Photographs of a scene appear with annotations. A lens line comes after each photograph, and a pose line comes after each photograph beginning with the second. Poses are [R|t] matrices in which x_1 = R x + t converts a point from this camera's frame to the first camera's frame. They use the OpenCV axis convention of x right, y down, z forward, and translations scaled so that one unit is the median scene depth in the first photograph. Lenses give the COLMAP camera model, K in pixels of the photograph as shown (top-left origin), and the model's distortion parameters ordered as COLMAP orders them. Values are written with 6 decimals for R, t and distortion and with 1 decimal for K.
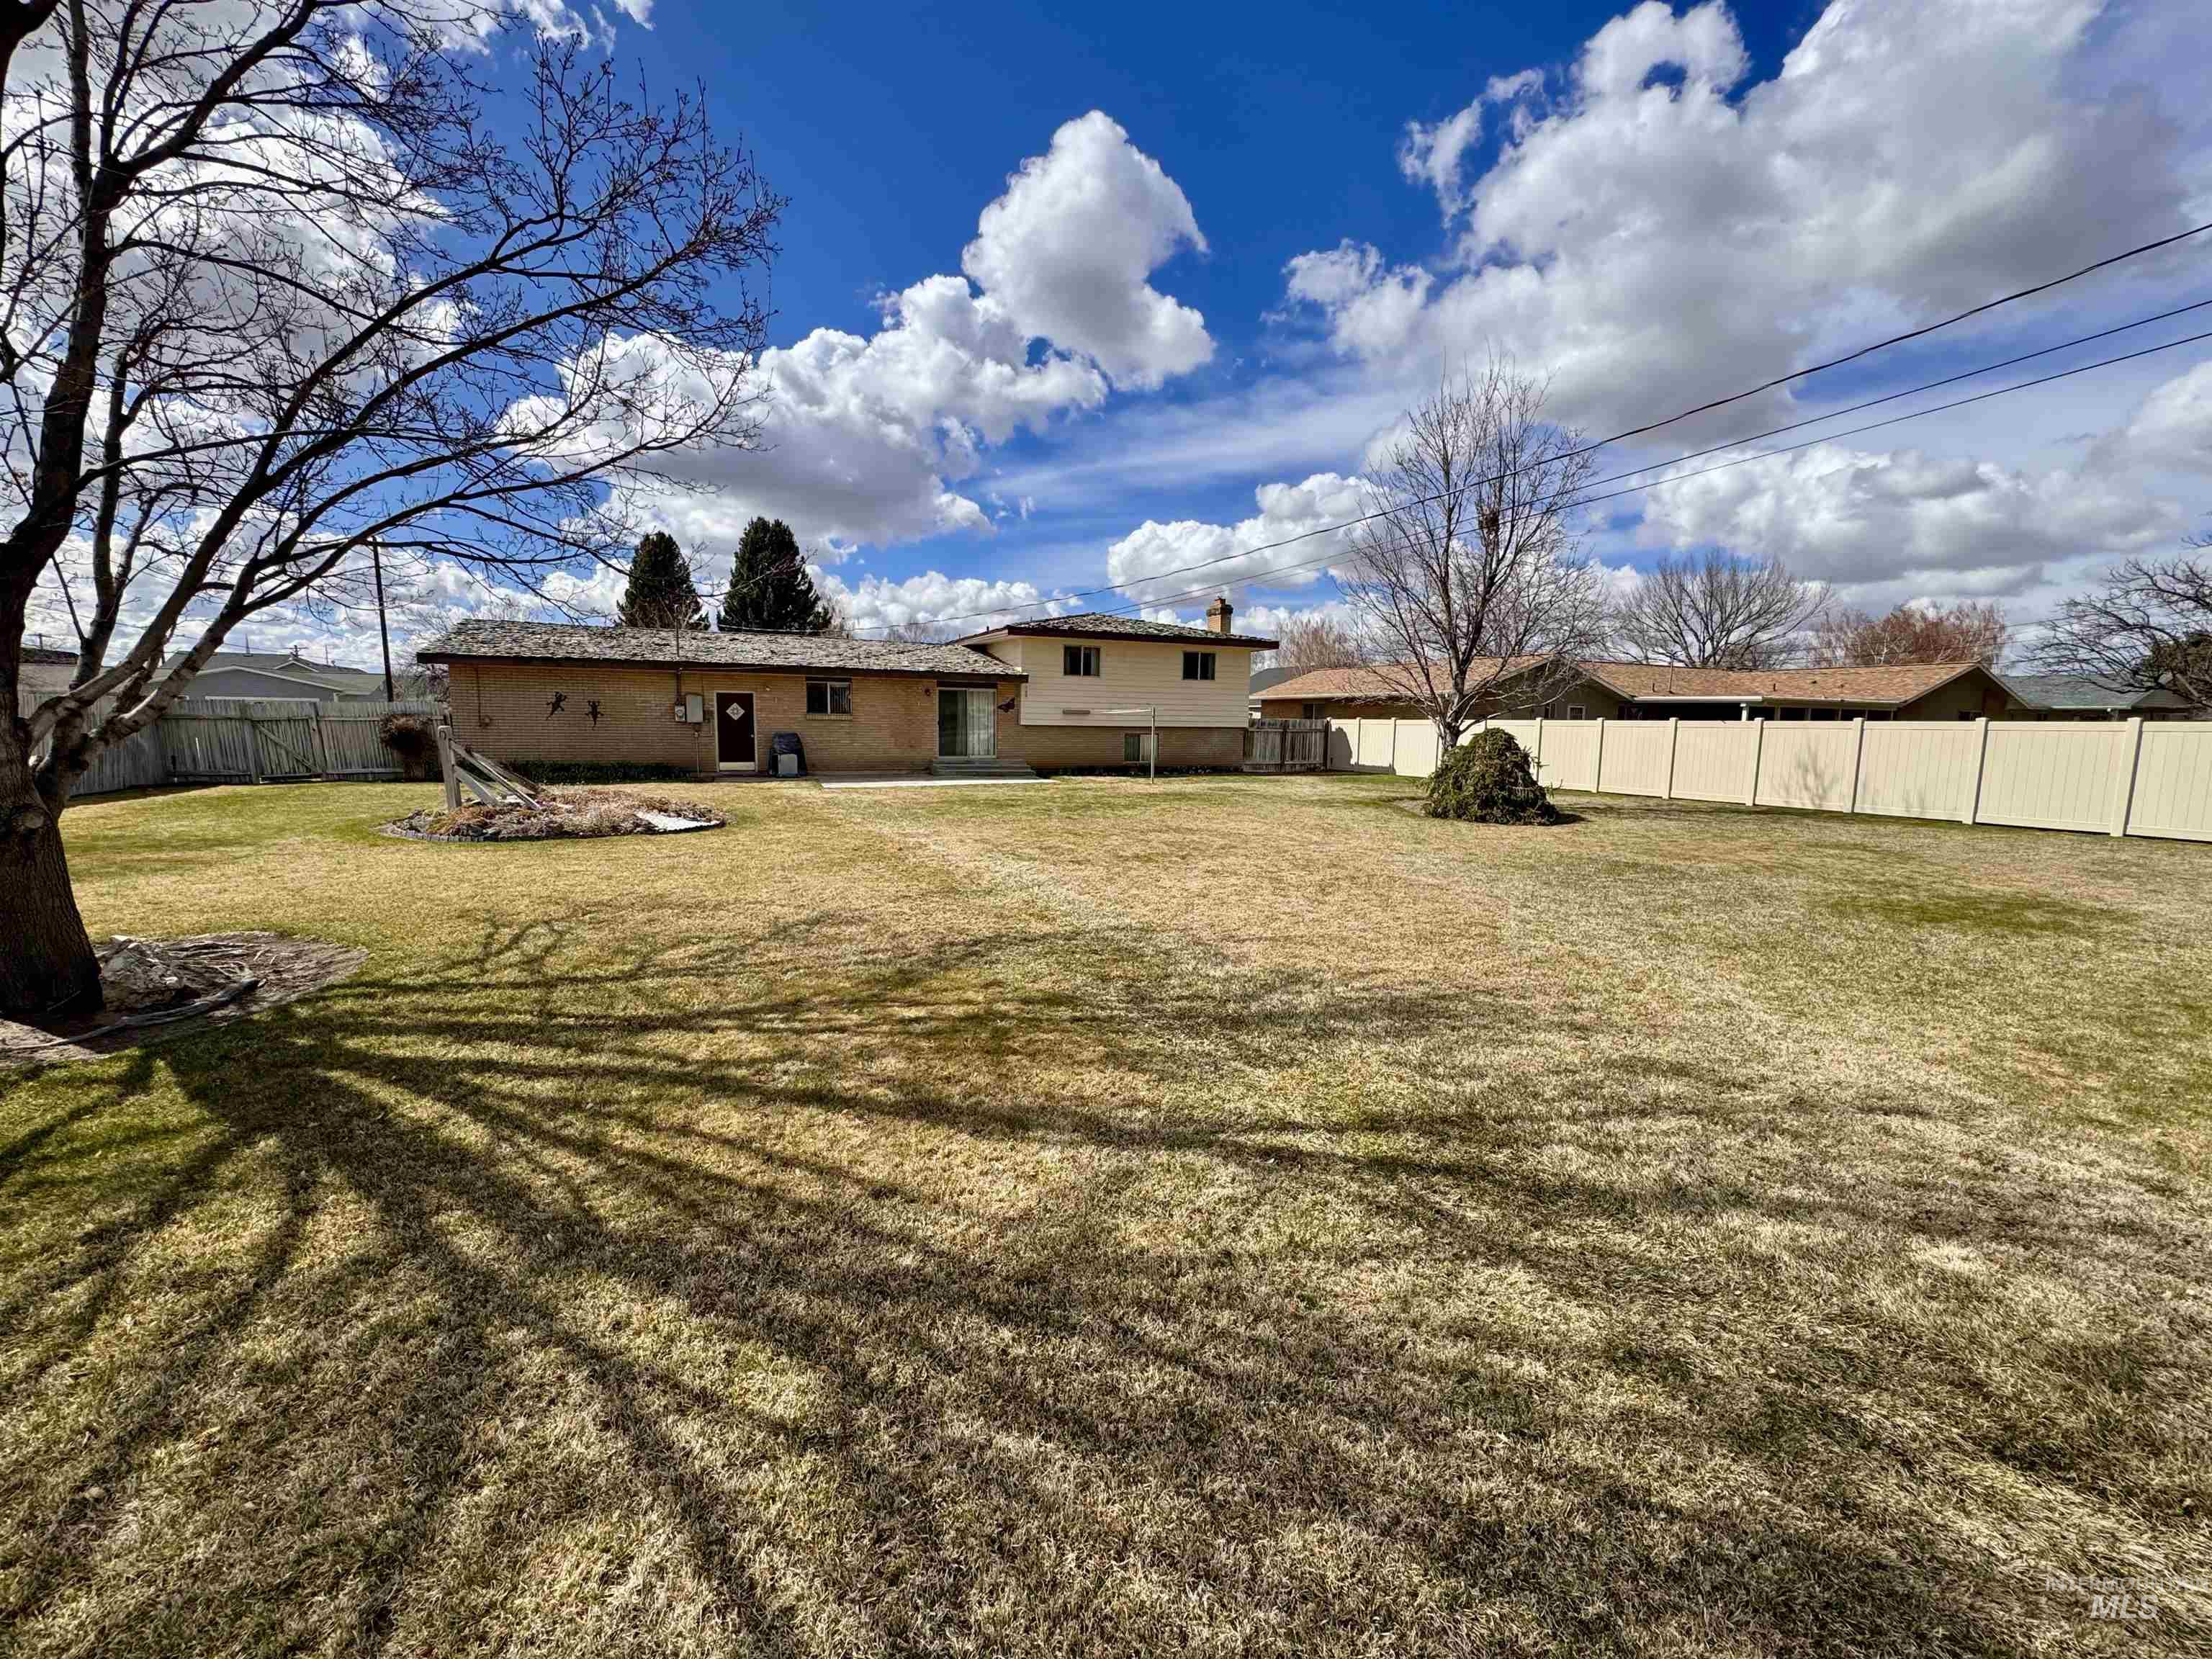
lens RADIAL K [[880.9, 0, 1104.1], [0, 880.9, 828.3], [0, 0, 1]] dist [-0.003100, 0.000337]
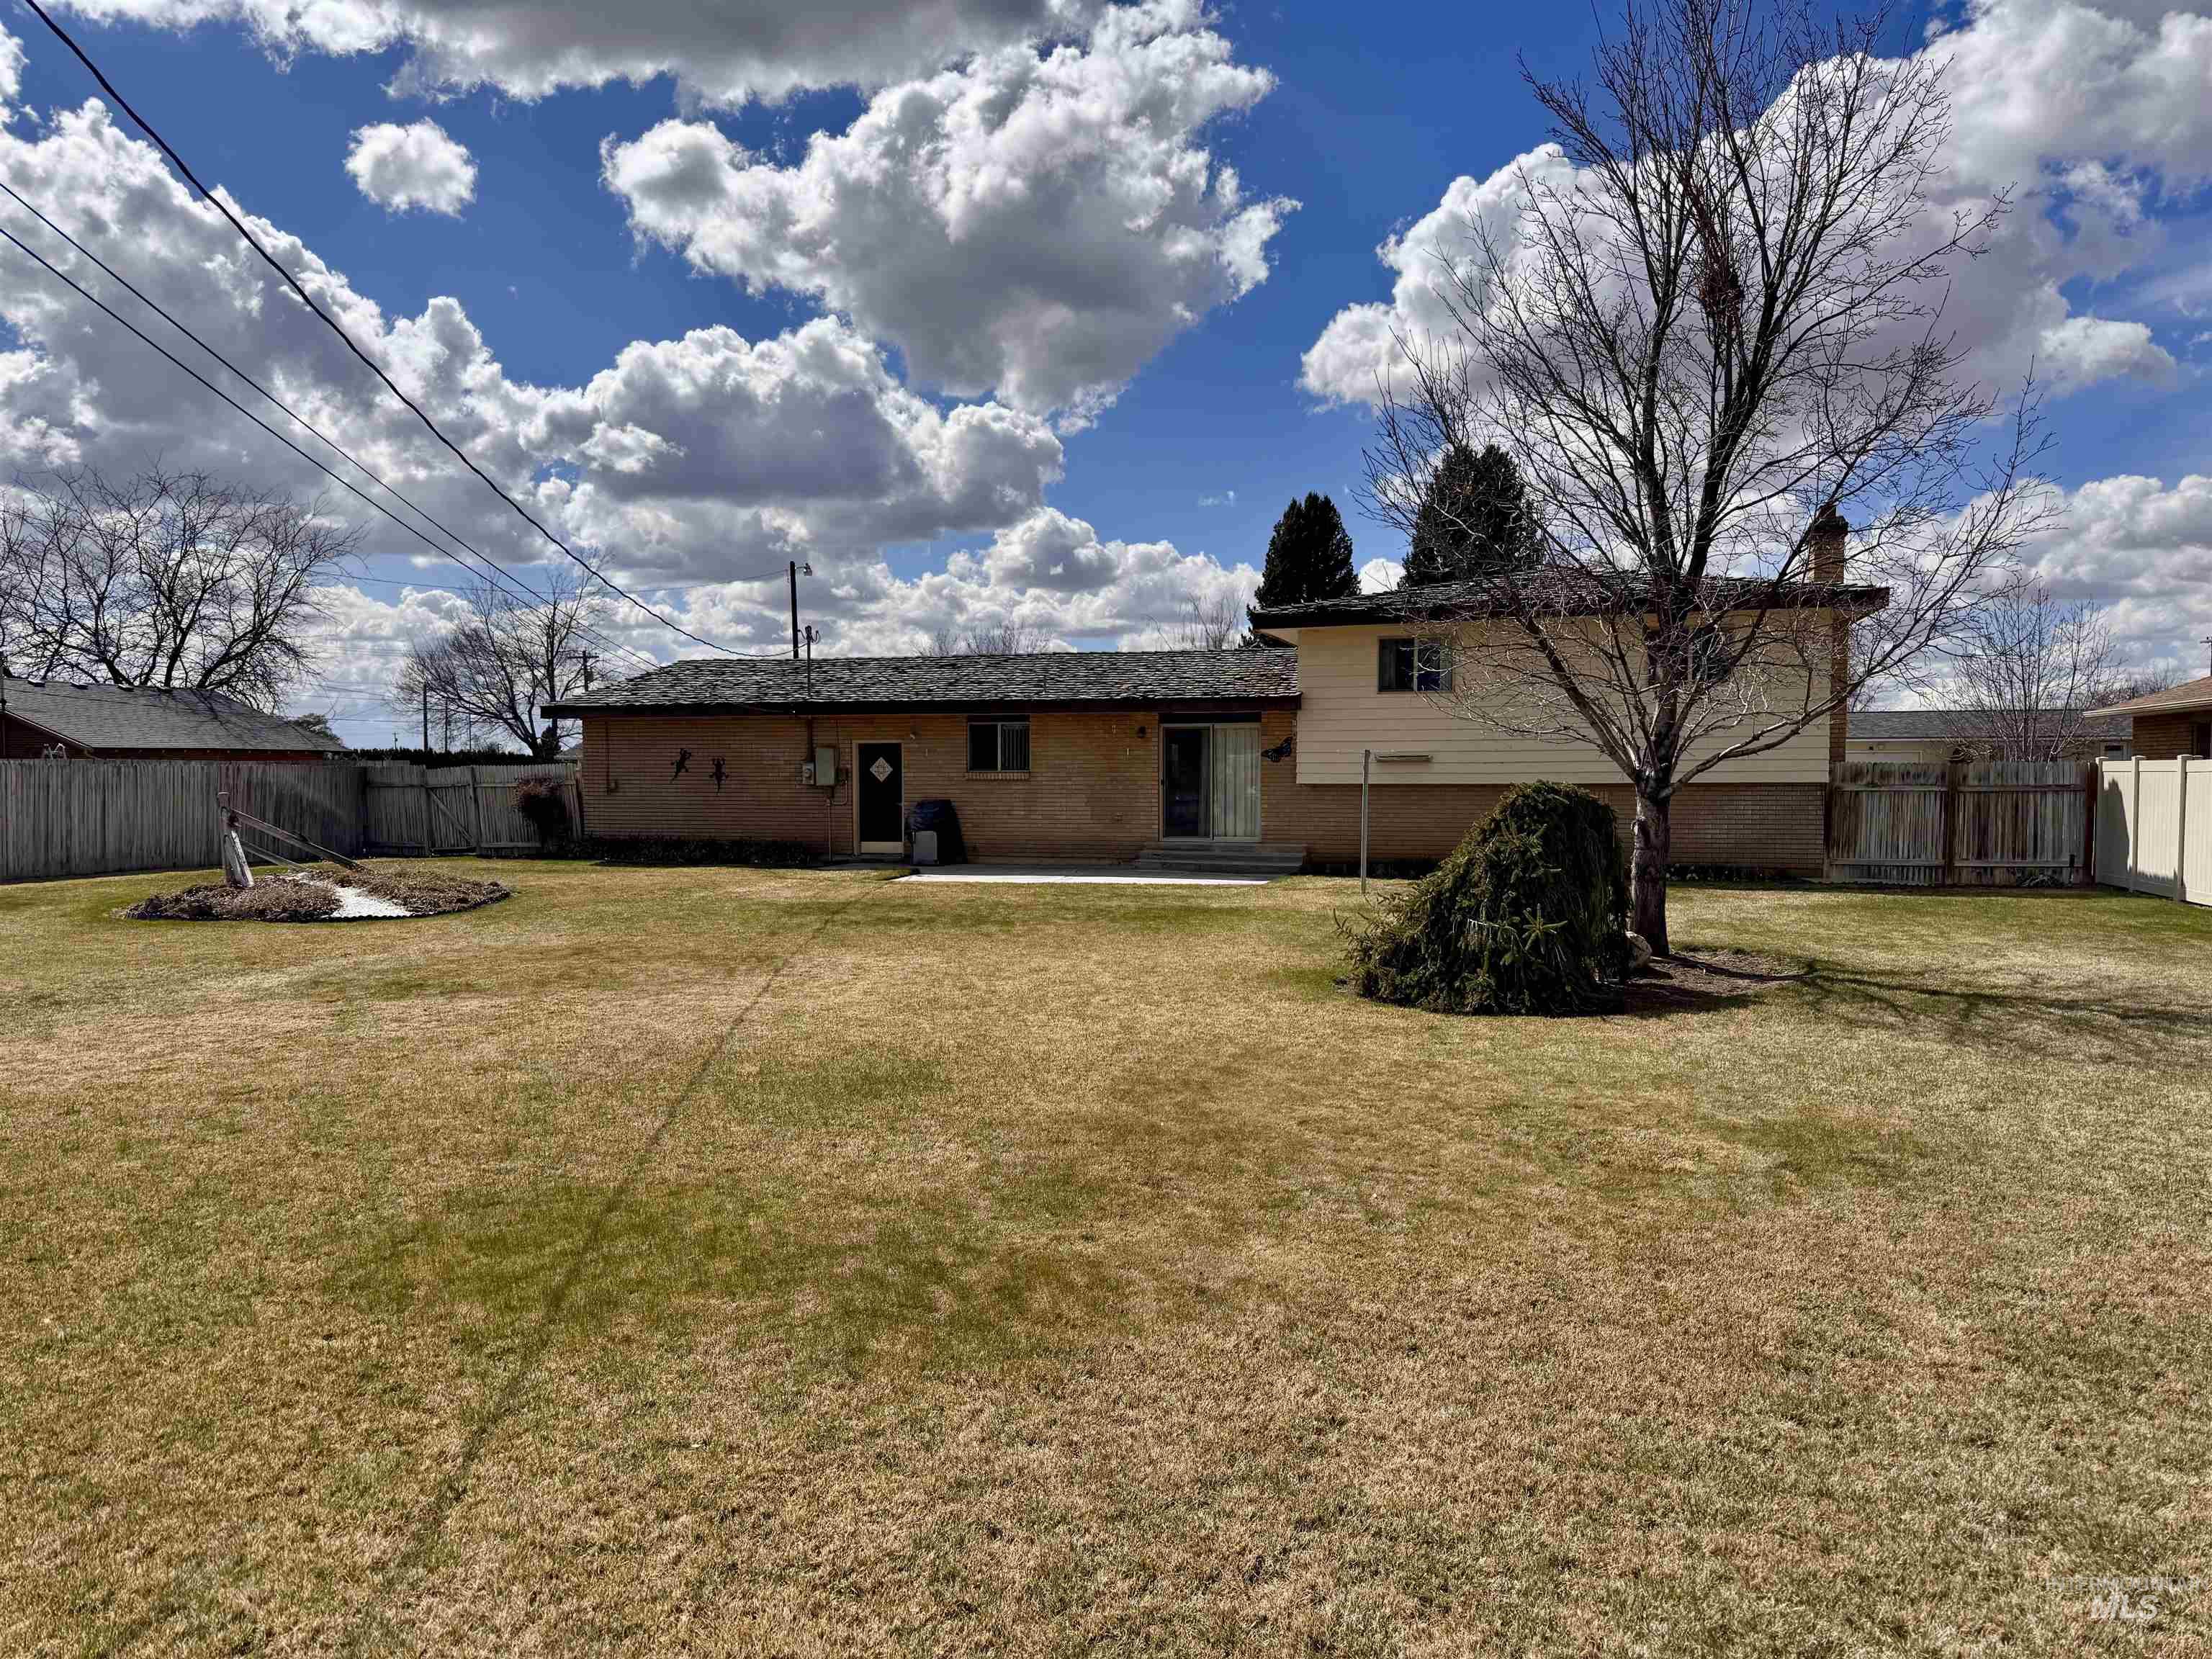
lens RADIAL K [[1552.1, 0, 1107.0], [0, 1552.1, 880.1], [0, 0, 1]] dist [0.005455, 0.002291]
pose [[0.750174, 0.030080, -0.660556, 0.470647], [-0.066009, 0.997381, -0.029546, -0.018570], [0.657938, 0.065767, 0.750195, 0.180115]]
